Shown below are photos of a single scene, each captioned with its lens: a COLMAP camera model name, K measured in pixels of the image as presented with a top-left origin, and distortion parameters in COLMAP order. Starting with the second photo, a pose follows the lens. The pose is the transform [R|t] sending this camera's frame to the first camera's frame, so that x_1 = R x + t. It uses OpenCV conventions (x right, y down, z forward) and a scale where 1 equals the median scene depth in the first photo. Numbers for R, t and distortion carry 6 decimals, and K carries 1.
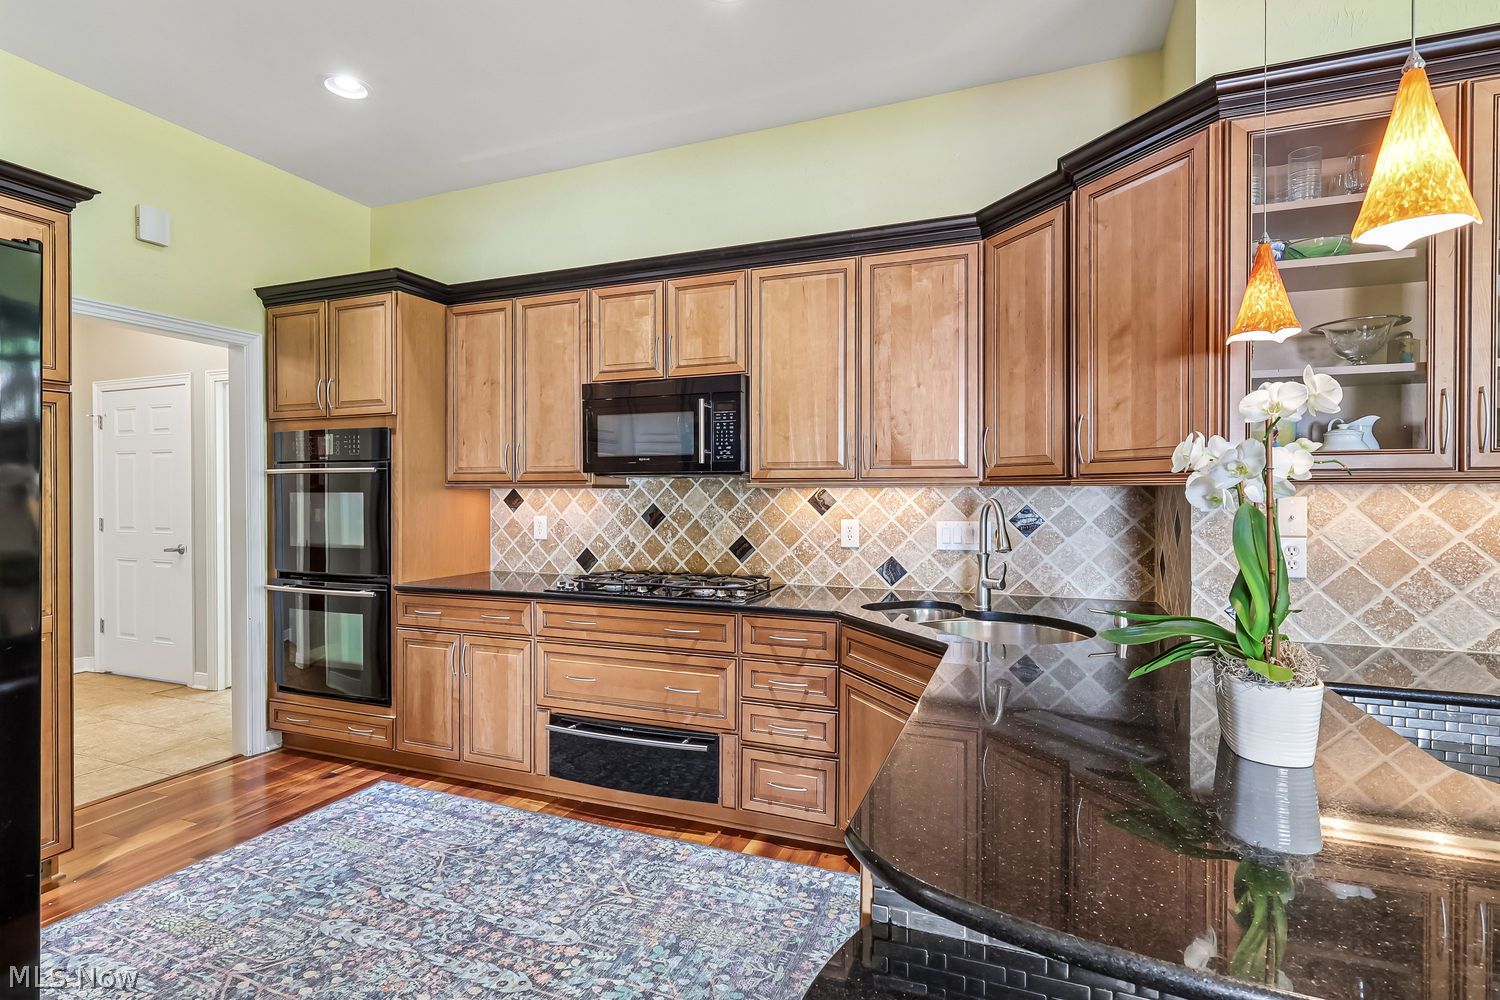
lens RADIAL K [[723.8, 0, 707.3], [0, 723.8, 496.1], [0, 0, 1]] dist [-0.002333, 0.001282]
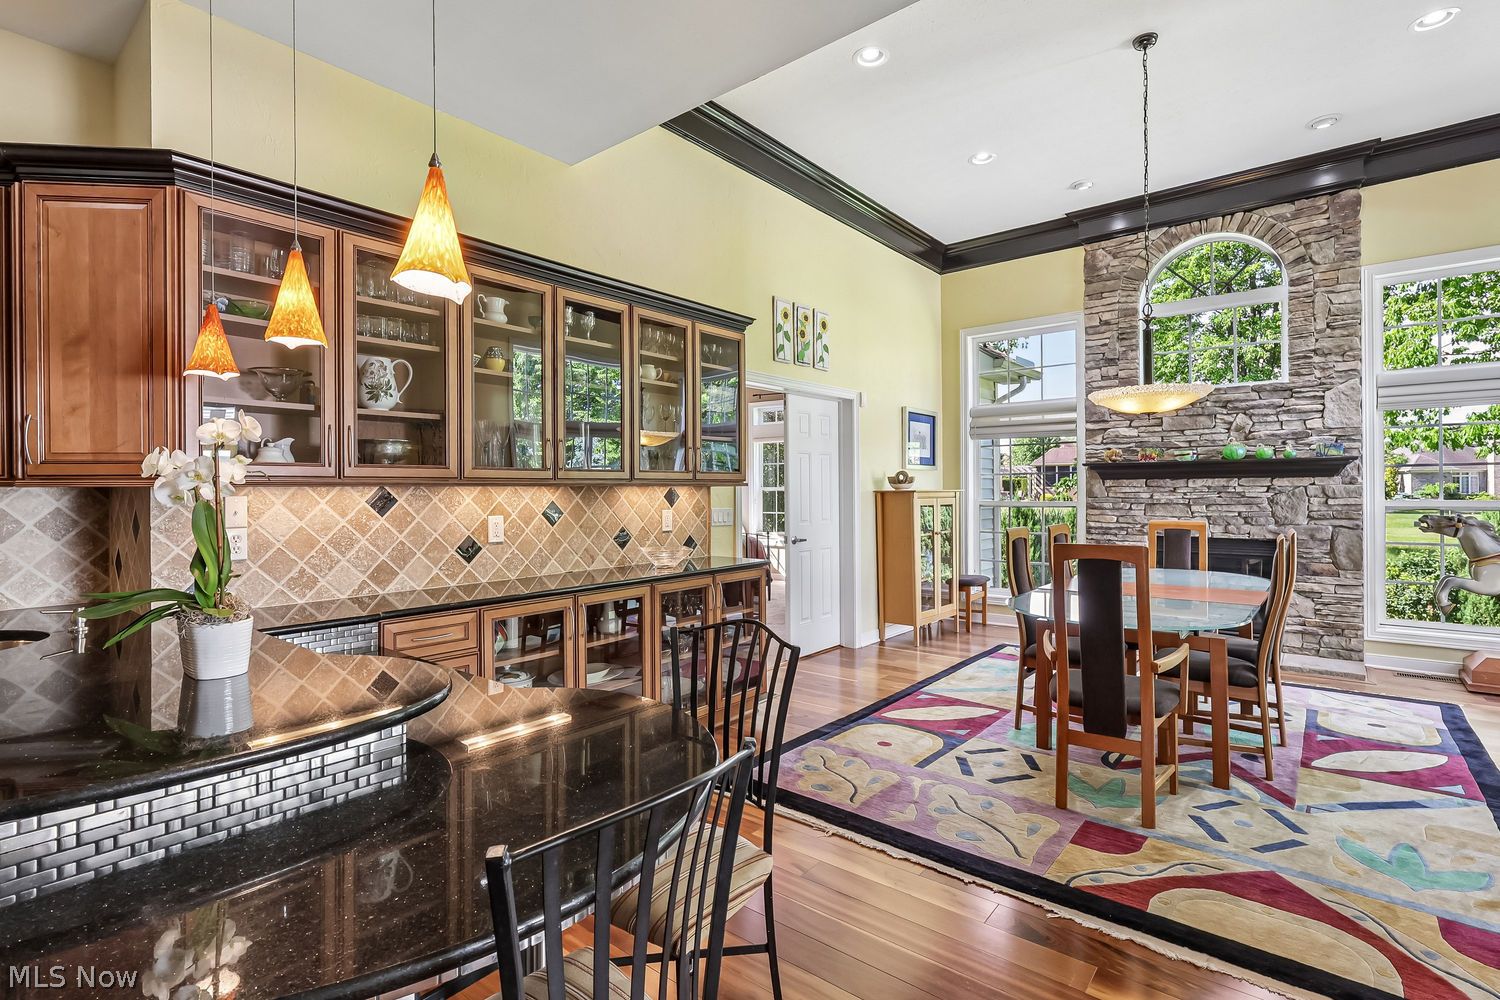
lens RADIAL K [[723.8, 0, 757.2], [0, 723.8, 489.7], [0, 0, 1]] dist [-0.002333, 0.001282]
pose [[0.267752, -0.000344, 0.963488, -0.109959], [0.010918, 0.999937, -0.002677, 0.001711], [-0.963426, 0.011236, 0.267739, -0.143394]]
